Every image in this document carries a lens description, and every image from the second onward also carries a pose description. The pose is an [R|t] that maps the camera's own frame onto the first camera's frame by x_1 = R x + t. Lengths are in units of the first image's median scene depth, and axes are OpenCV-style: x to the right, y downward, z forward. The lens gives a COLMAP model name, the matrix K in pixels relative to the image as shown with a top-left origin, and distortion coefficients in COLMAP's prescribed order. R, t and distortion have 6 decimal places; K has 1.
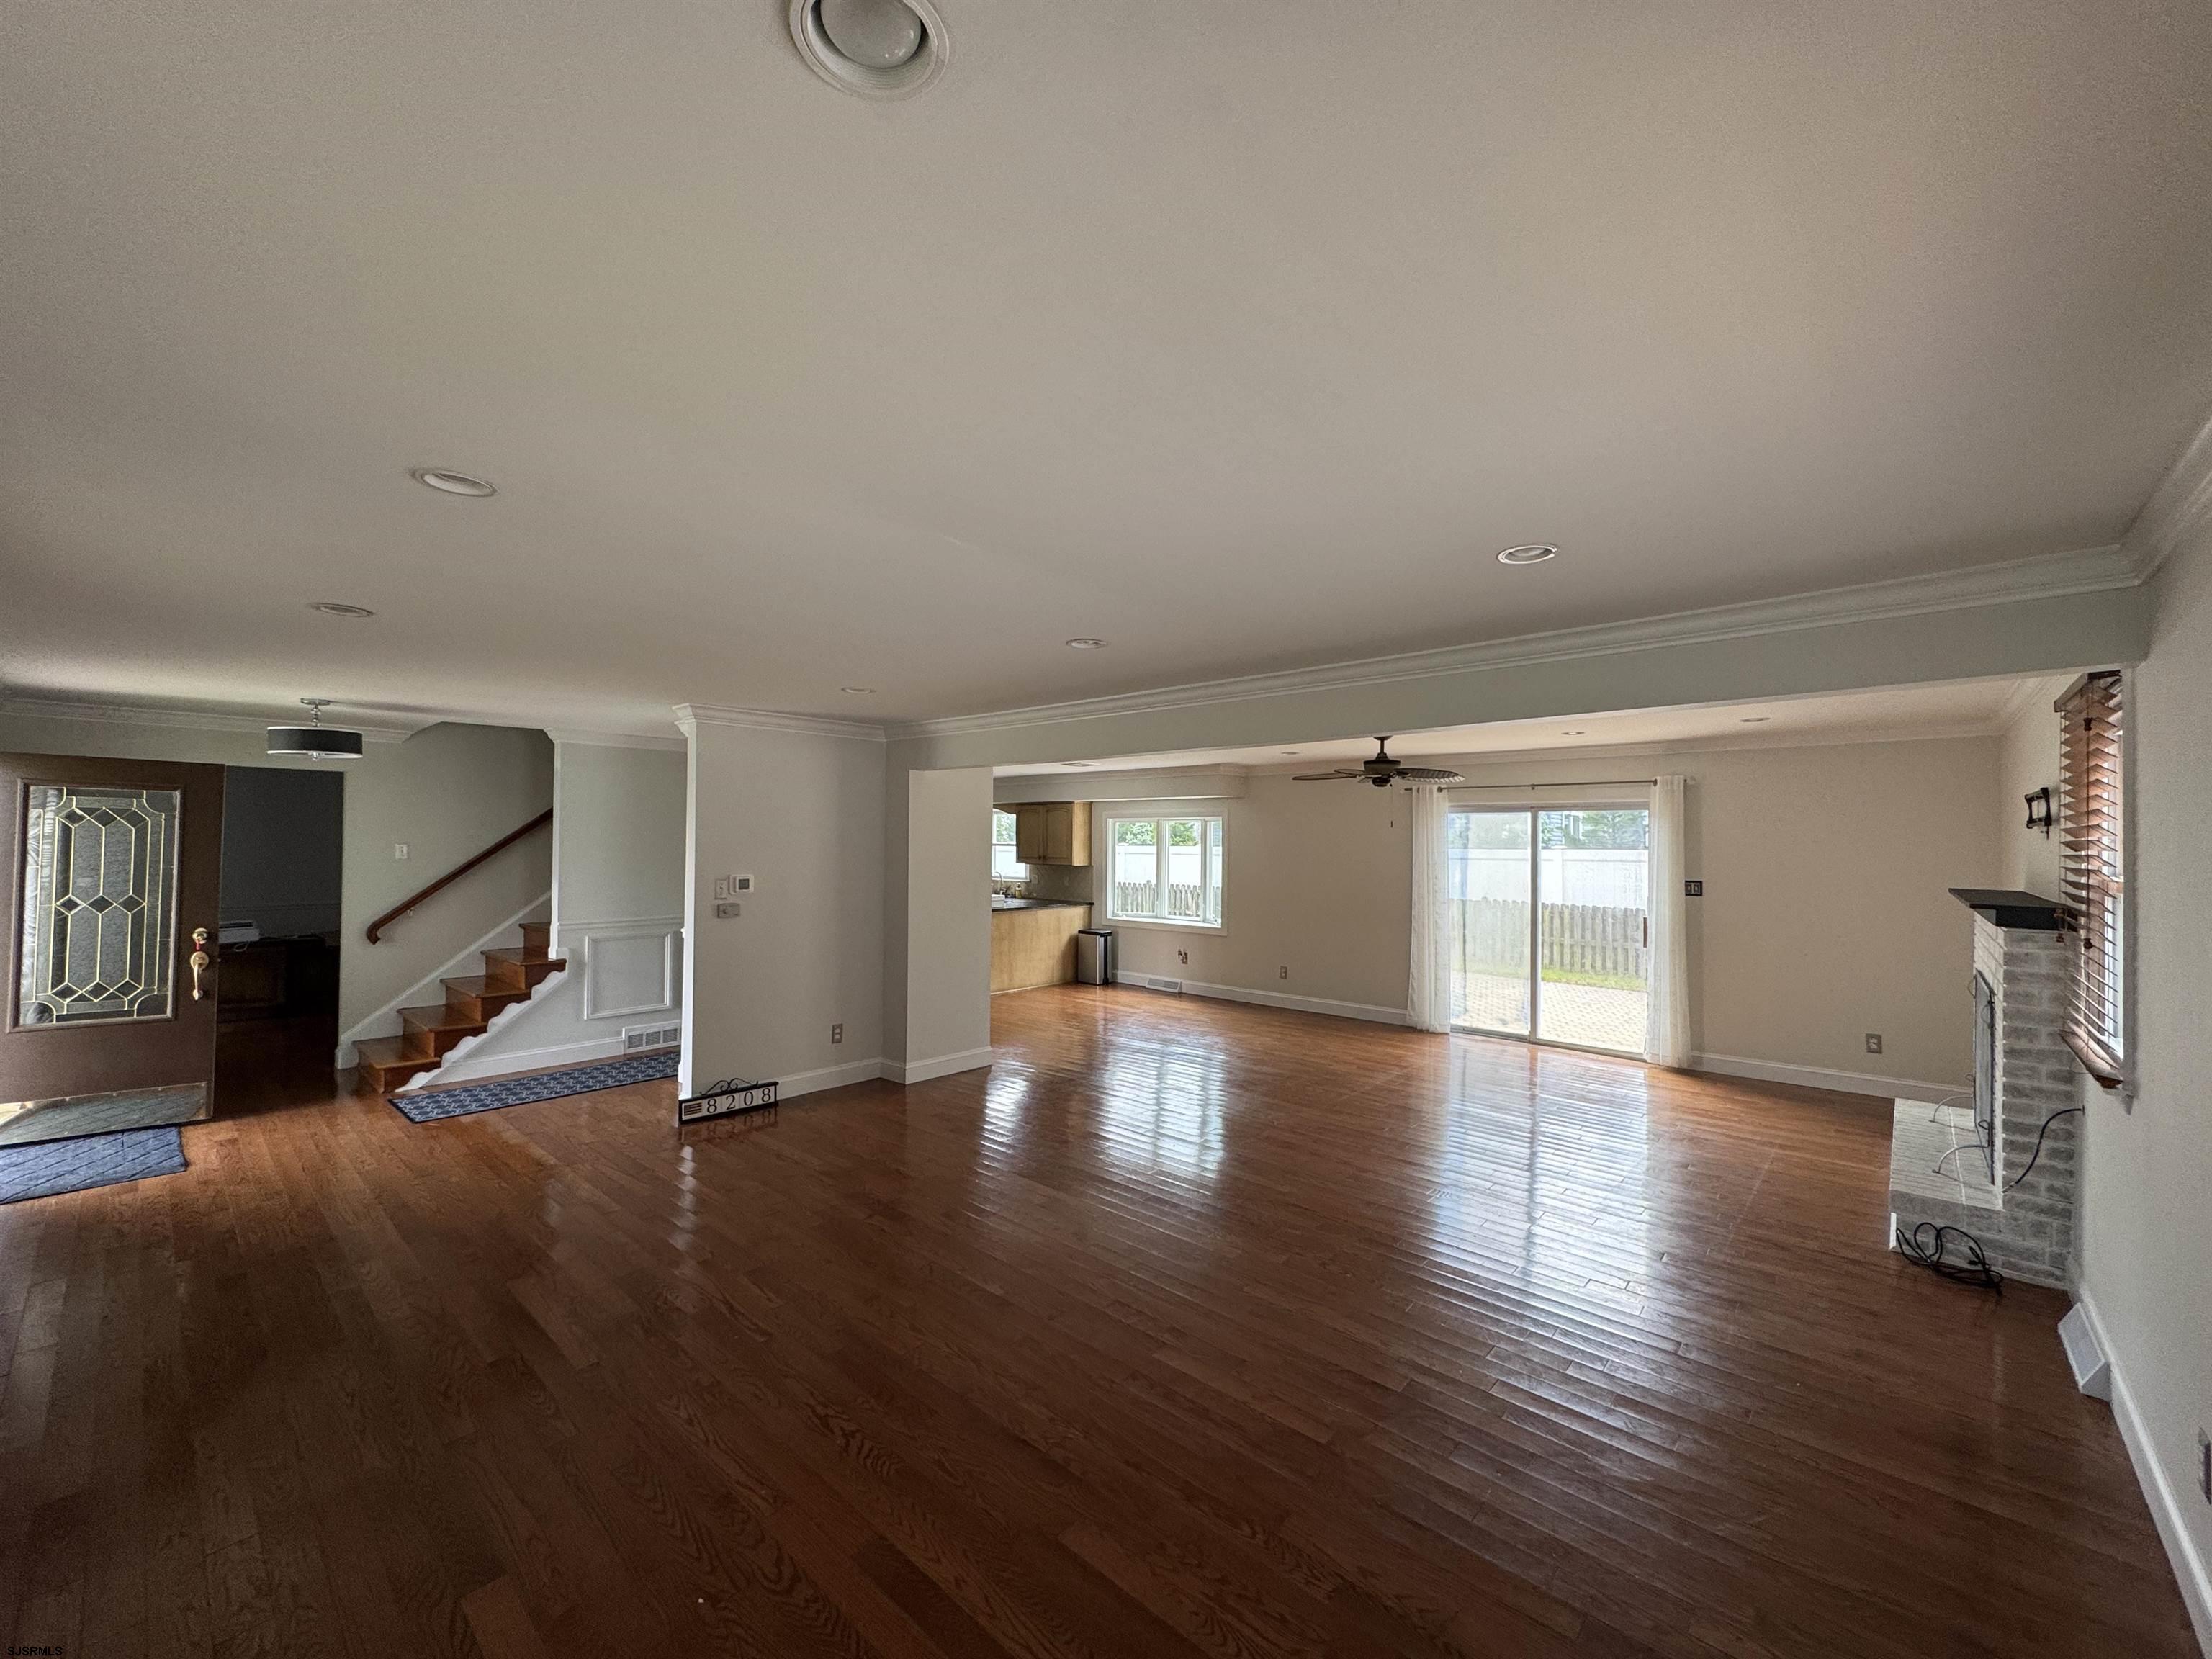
lens RADIAL K [[878.5, 0, 1106.0], [0, 878.5, 829.5], [0, 0, 1]] dist [0.000121, 0.000055]
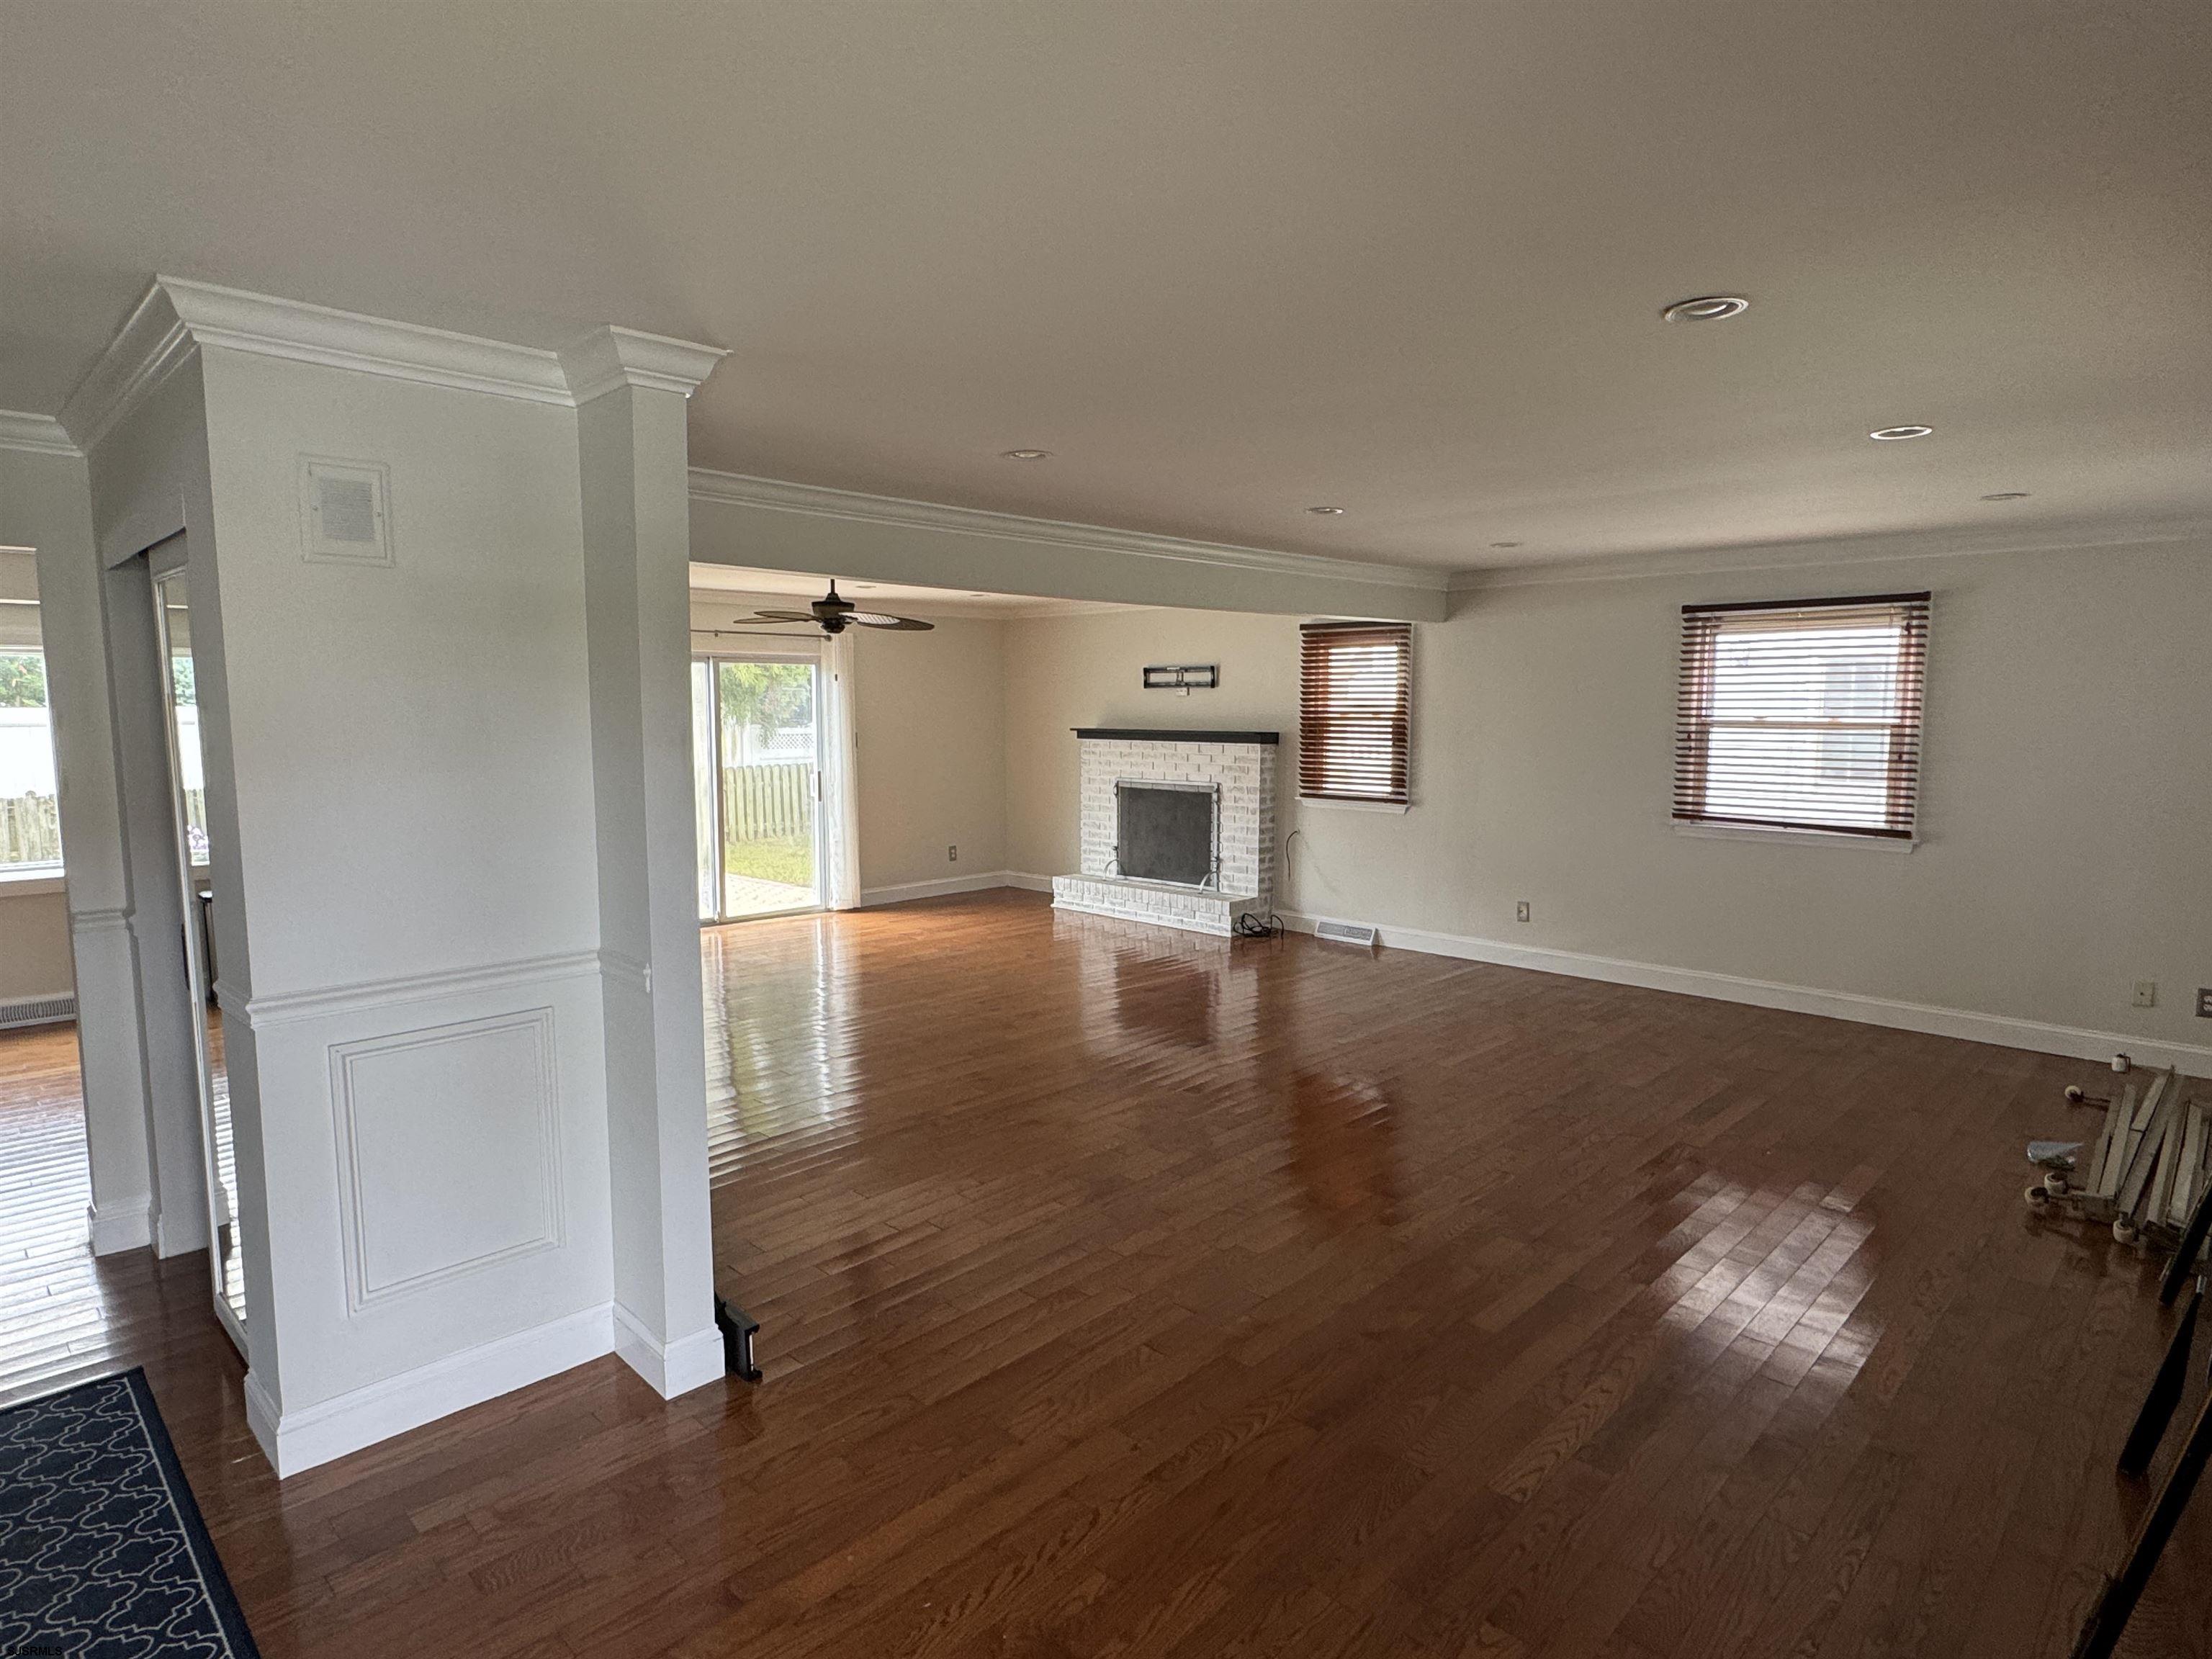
lens RADIAL K [[1222.0, 0, 1106.0], [0, 1222.0, 829.5], [0, 0, 1]] dist [0.001700, 0.000123]
pose [[0.039212, -0.118959, 0.992125, -0.825891], [-0.015781, 0.992691, 0.119651, -0.007915], [-0.999106, -0.020349, 0.037048, 0.651021]]
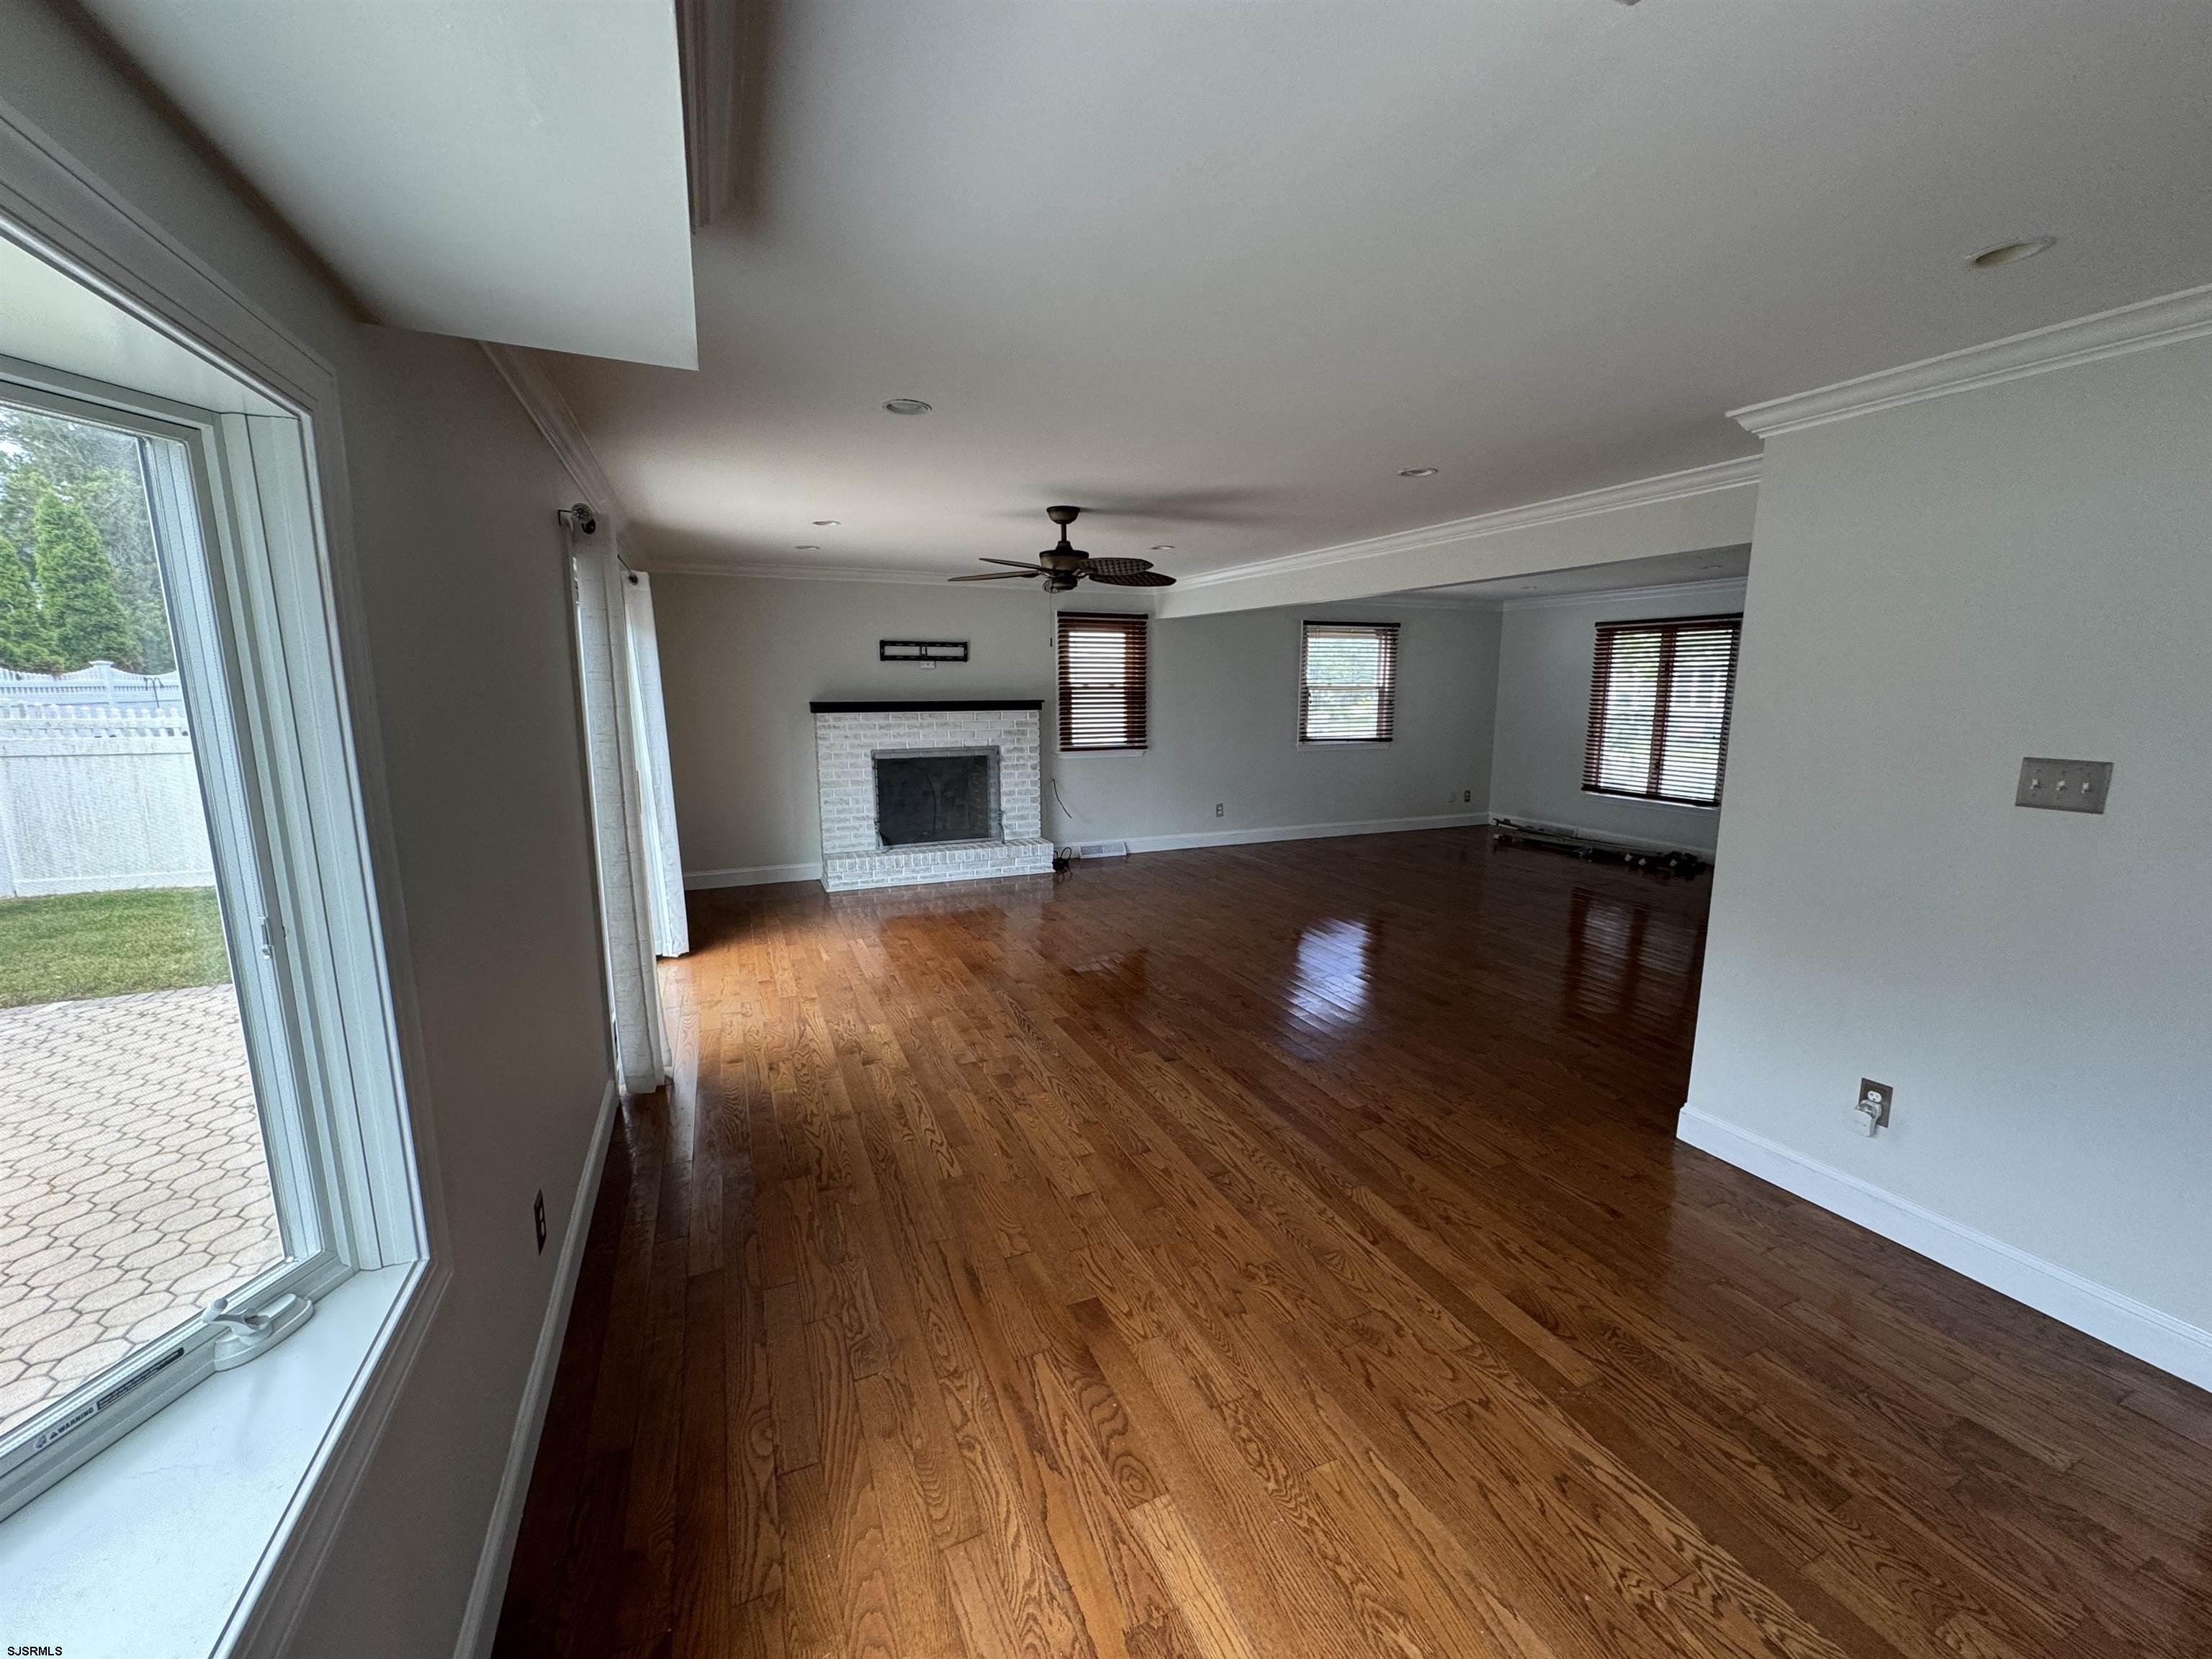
lens RADIAL K [[878.5, 0, 1106.0], [0, 878.5, 829.5], [0, 0, 1]] dist [0.000121, 0.000055]
pose [[-0.911525, -0.087610, 0.401803, -0.043031], [-0.023076, 0.986402, 0.162725, 0.021277], [-0.410596, 0.139056, -0.901152, 1.557240]]
